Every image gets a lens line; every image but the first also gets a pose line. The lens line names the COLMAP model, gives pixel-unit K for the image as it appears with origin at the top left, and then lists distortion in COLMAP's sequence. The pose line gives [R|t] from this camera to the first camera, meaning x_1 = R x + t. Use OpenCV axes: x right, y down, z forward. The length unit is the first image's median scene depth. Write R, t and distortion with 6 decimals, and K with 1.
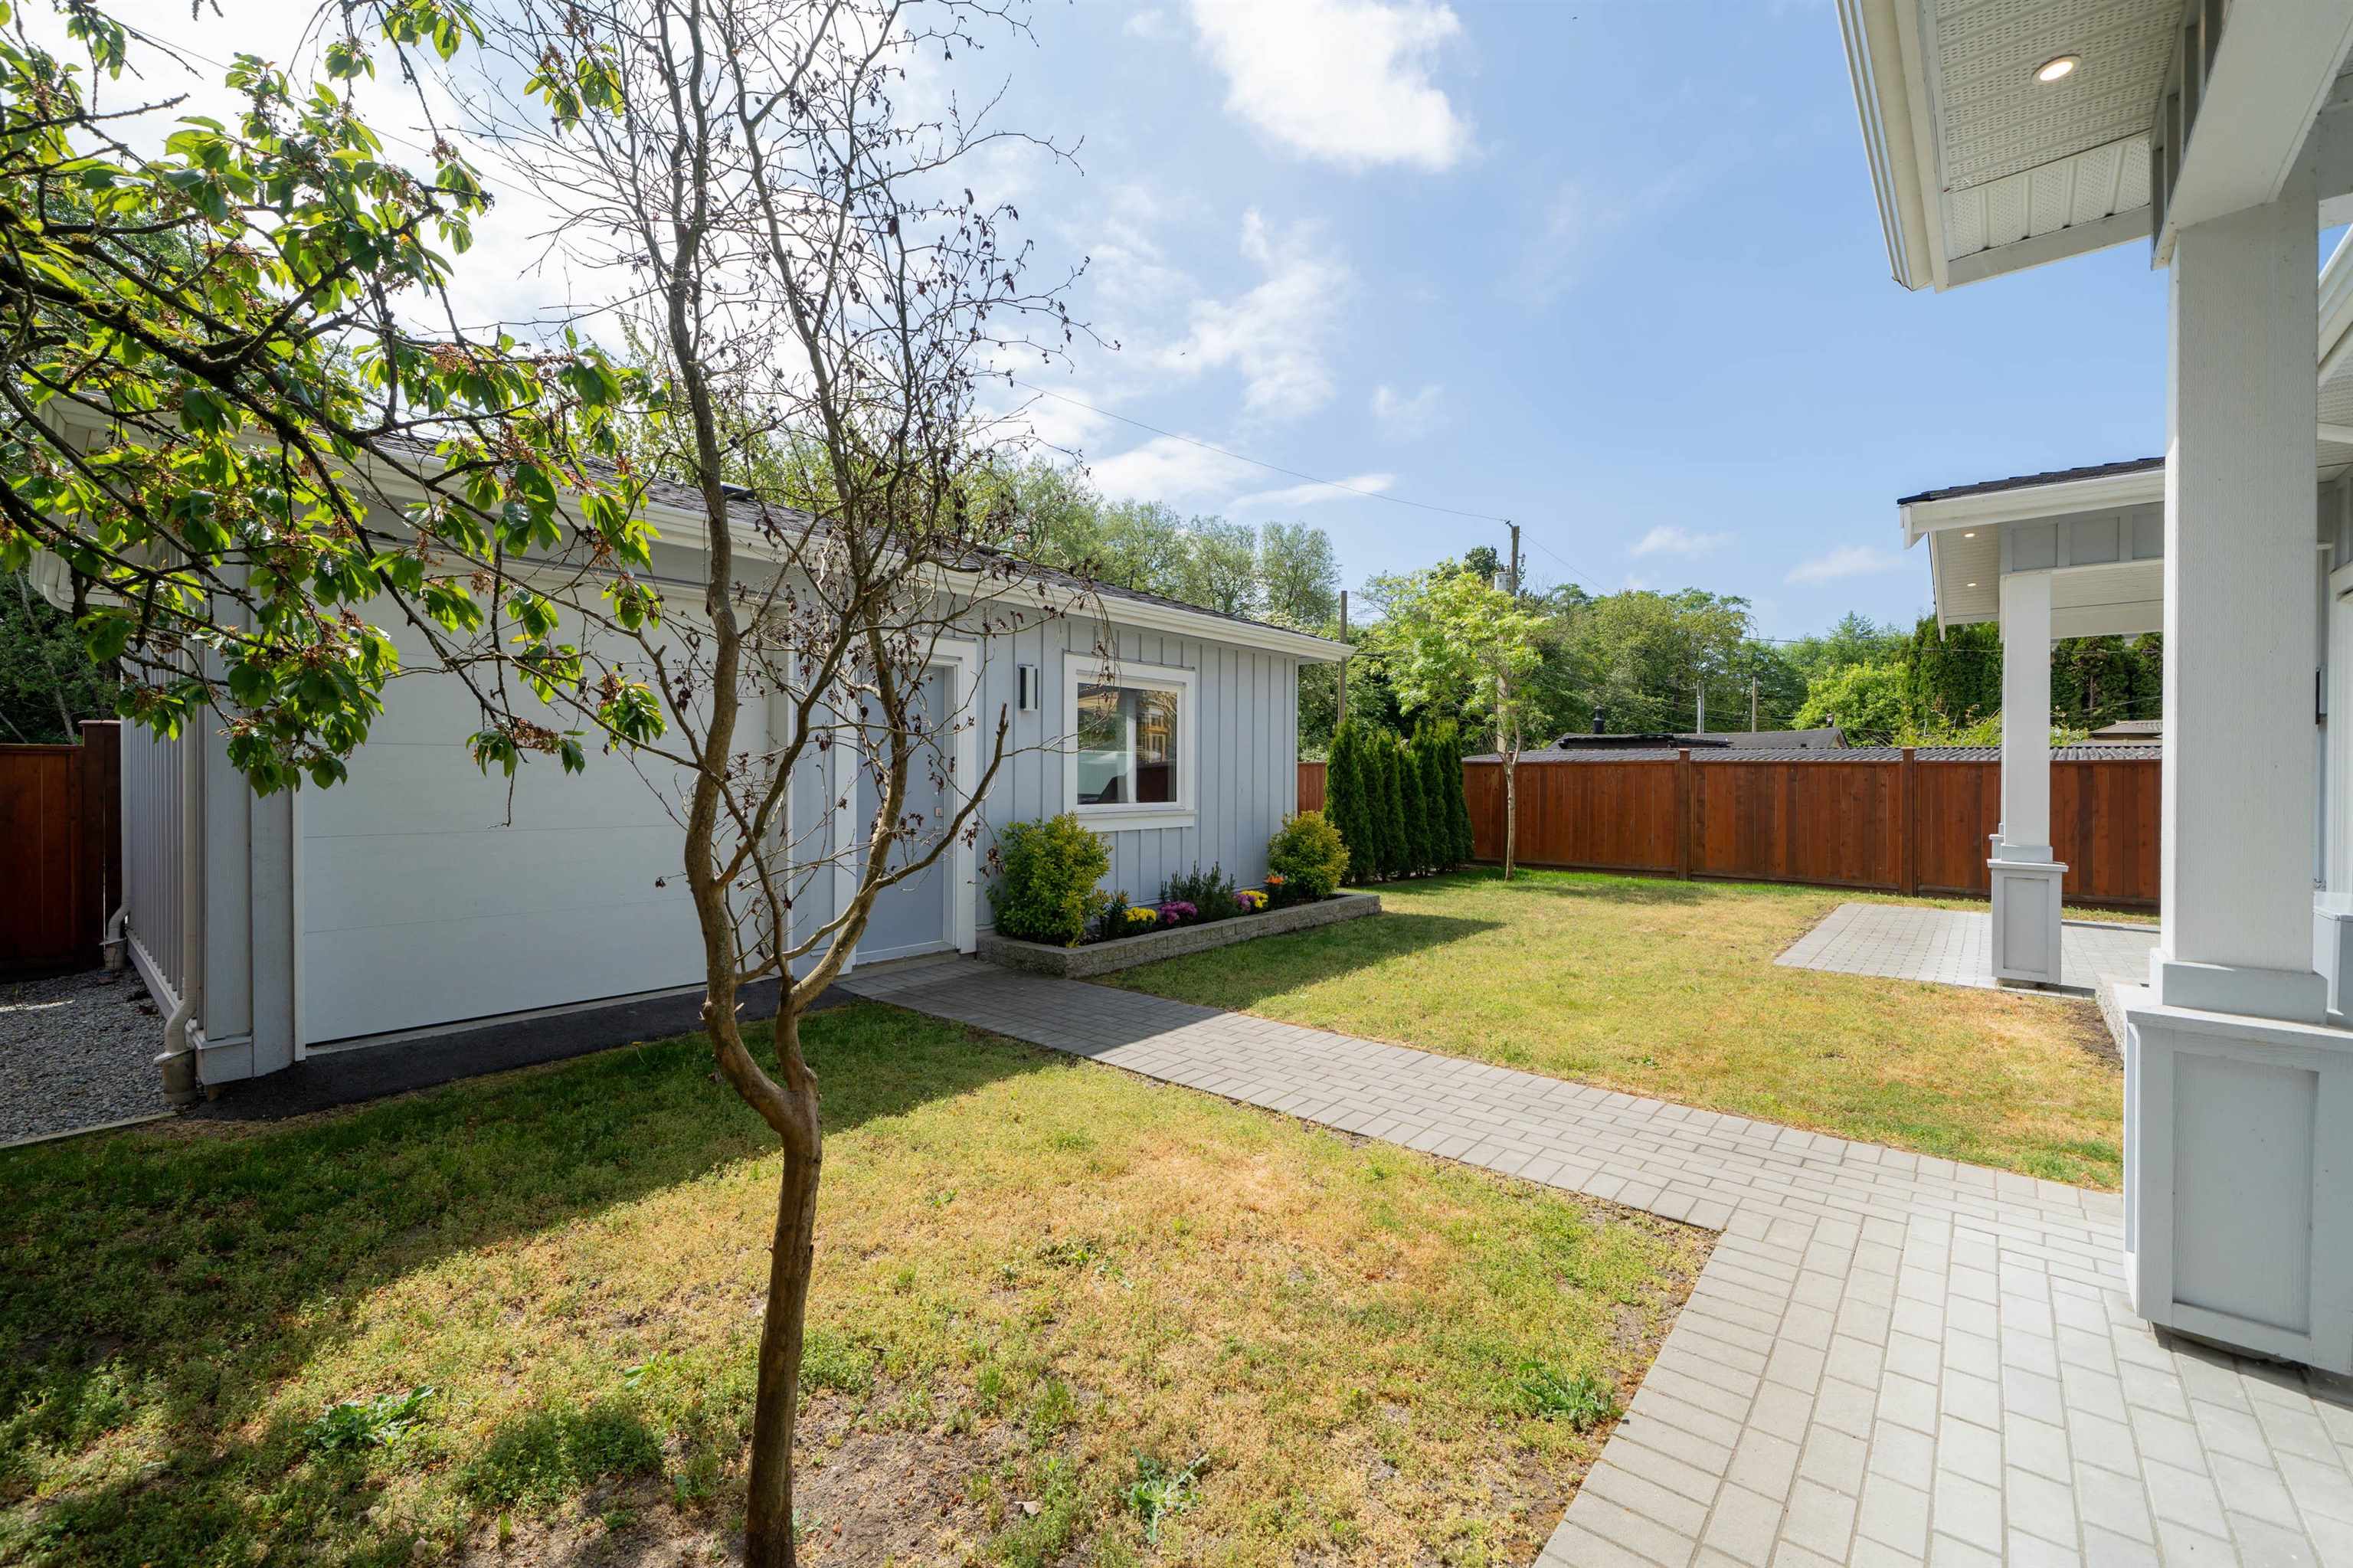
lens RADIAL K [[973.7, 0, 1174.9], [0, 973.7, 776.0], [0, 0, 1]] dist [0.000914, 0.000088]
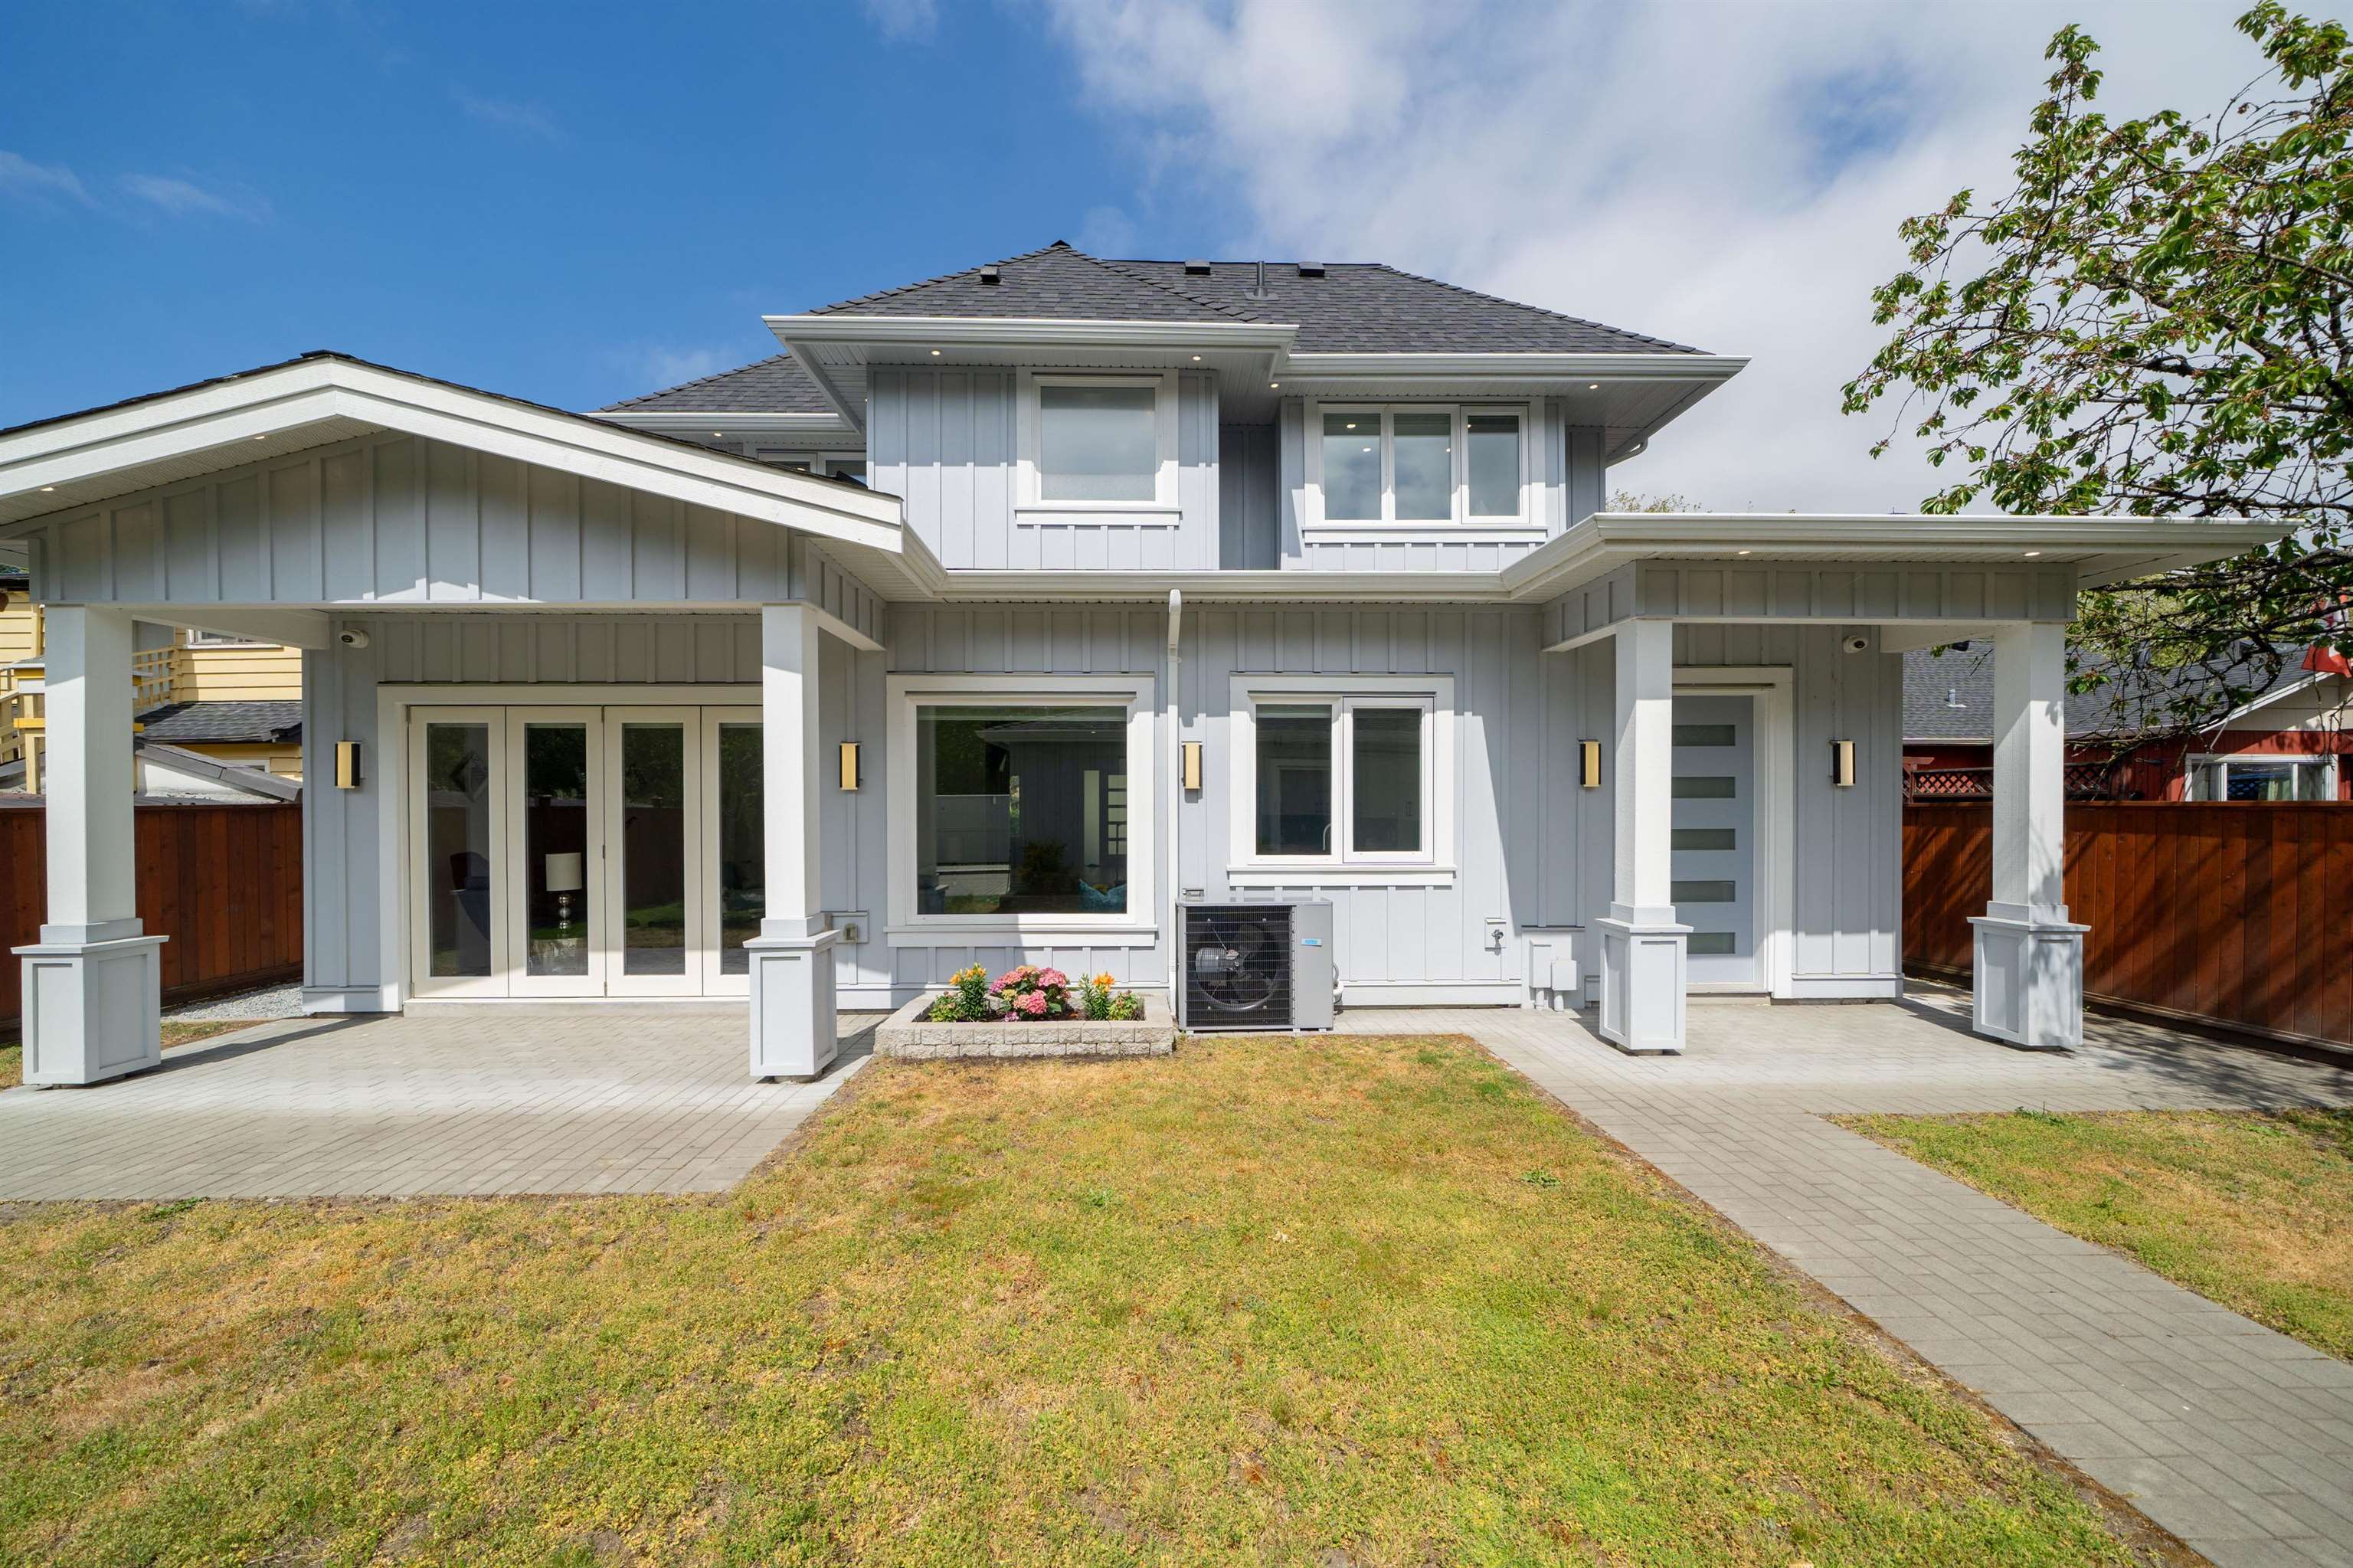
lens RADIAL K [[810.5, 0, 1145.5], [0, 810.5, 807.4], [0, 0, 1]] dist [0.000923, 0.000020]
pose [[-0.655115, -0.010033, 0.755462, 0.089417], [0.002108, 0.999884, 0.015107, -0.027426], [-0.755526, 0.011489, -0.655018, 0.937886]]
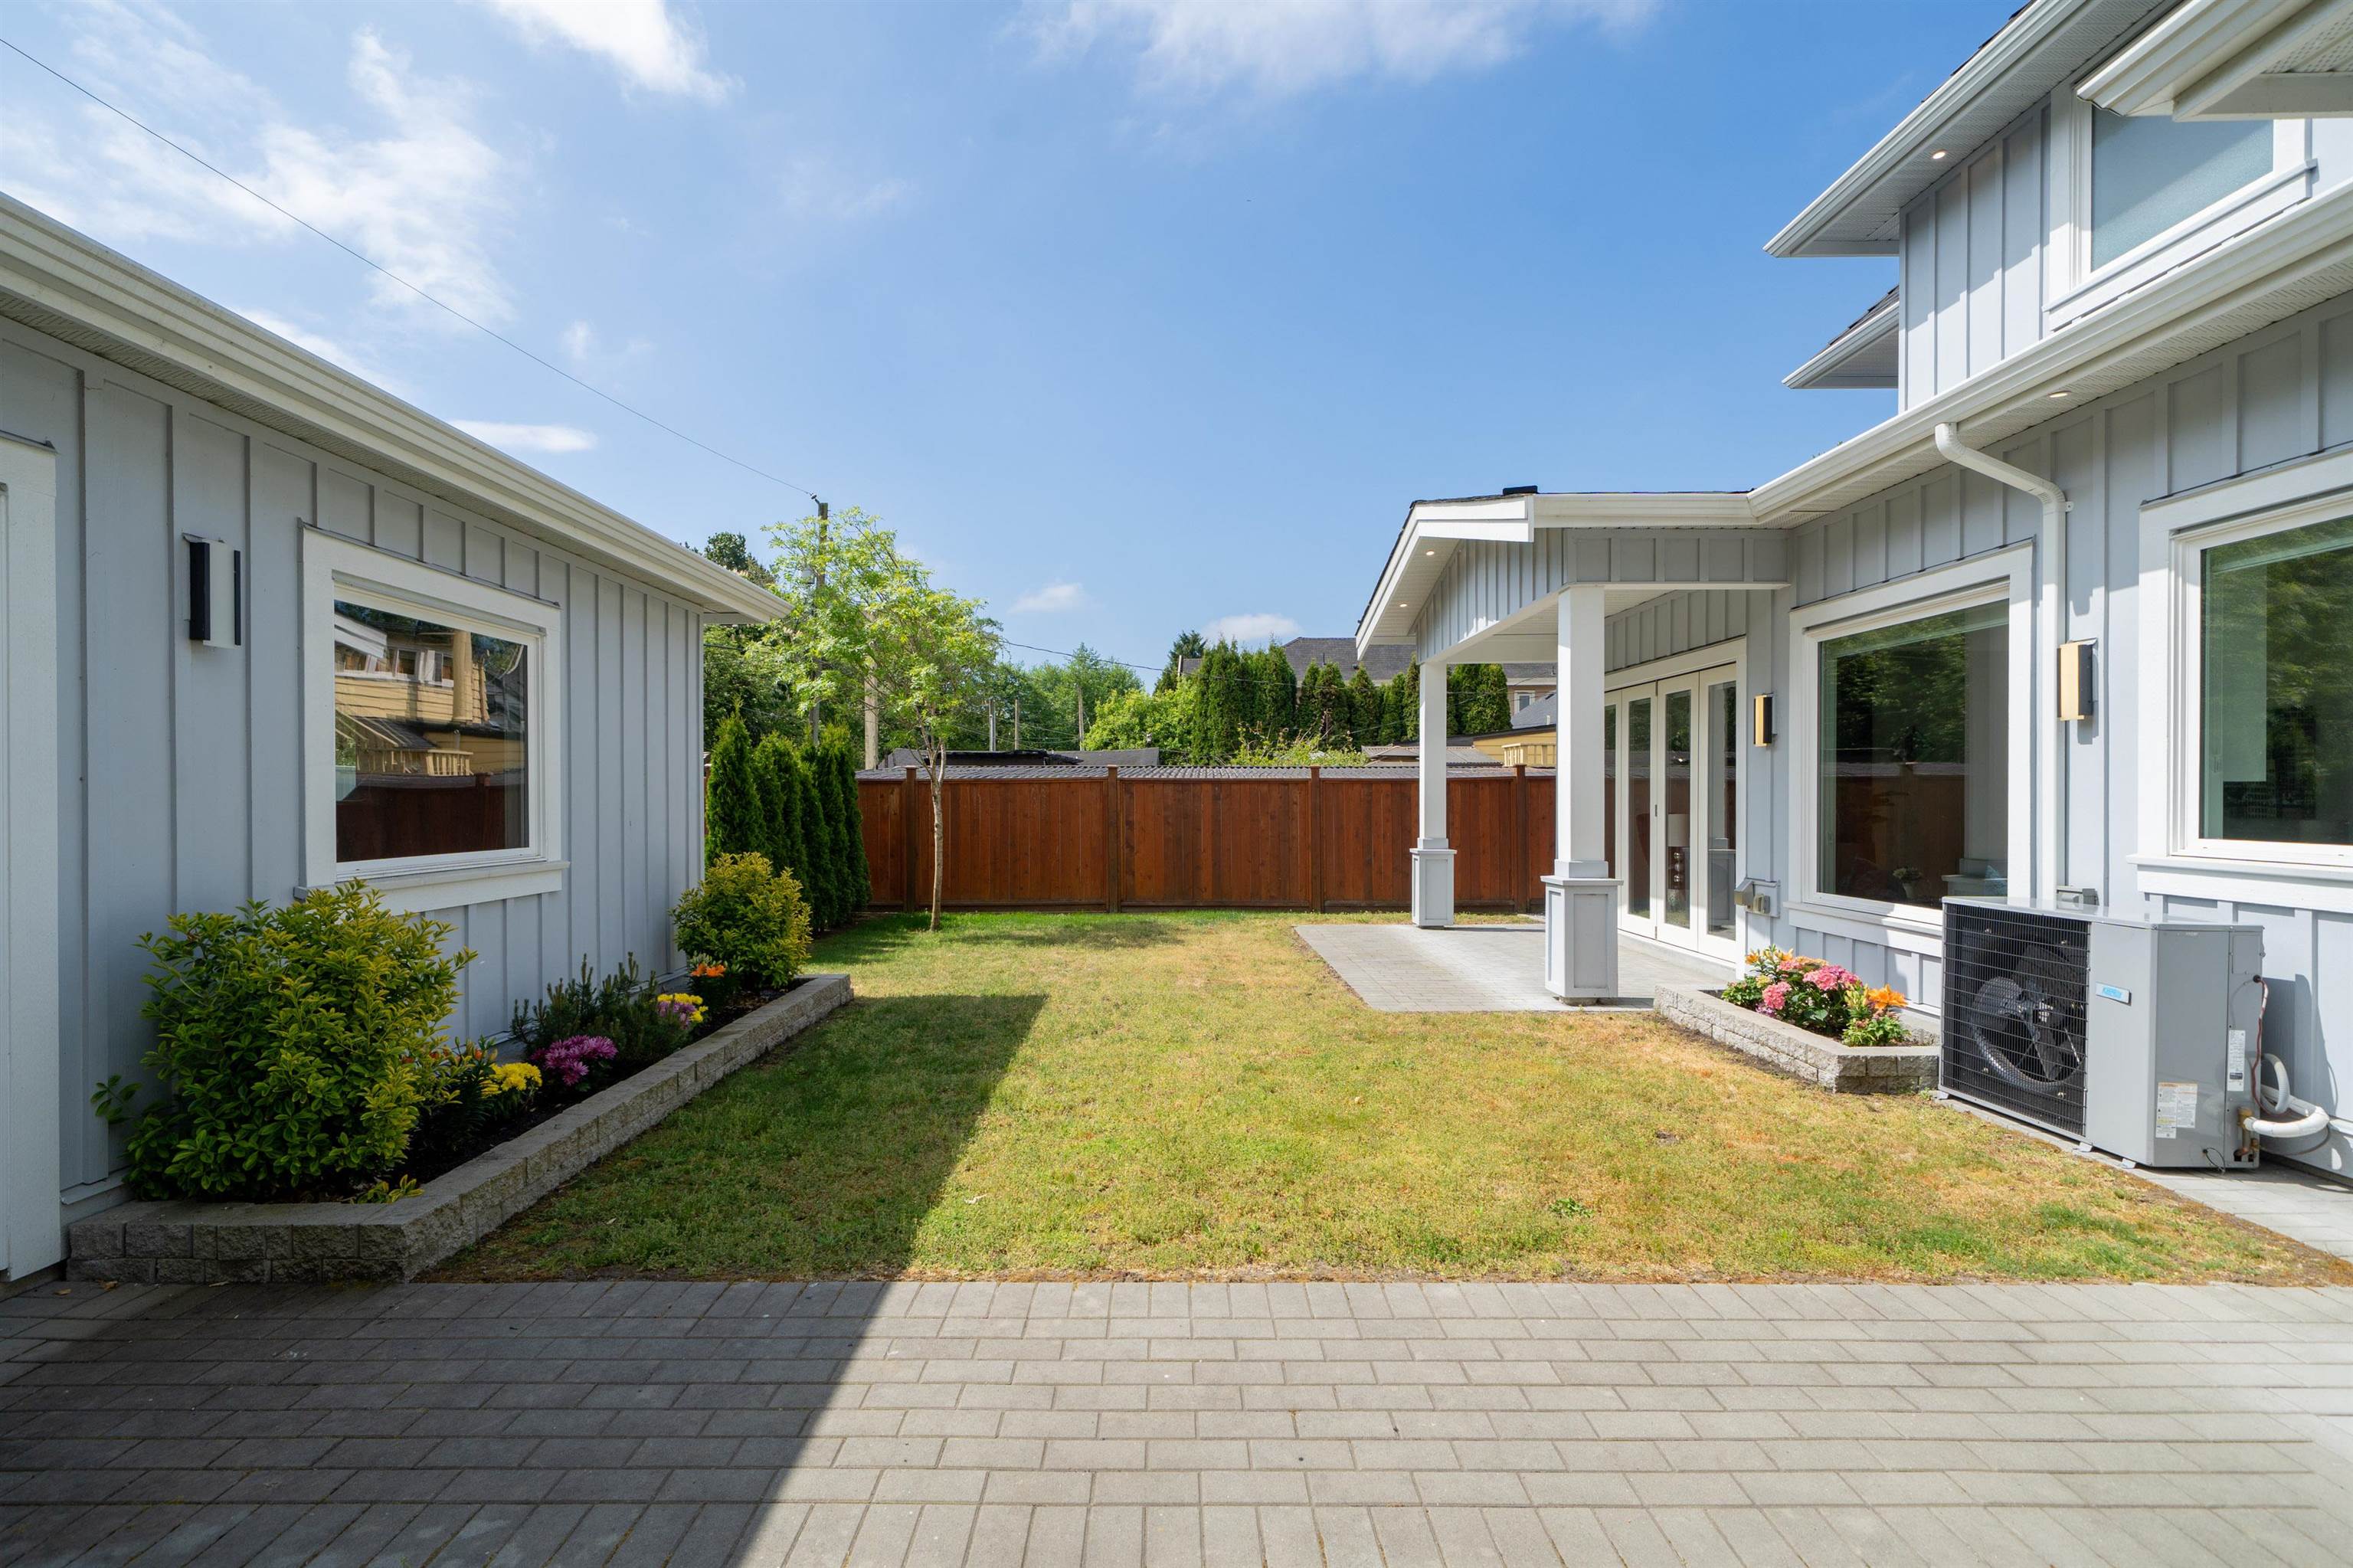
lens RADIAL K [[1091.3, 0, 1171.5], [0, 1091.3, 803.0], [0, 0, 1]] dist [0.003123, -0.000033]
pose [[0.766969, -0.011976, 0.641572, -0.118395], [0.009740, 0.999928, 0.007022, 0.000993], [-0.641610, 0.000863, 0.767031, 0.318854]]
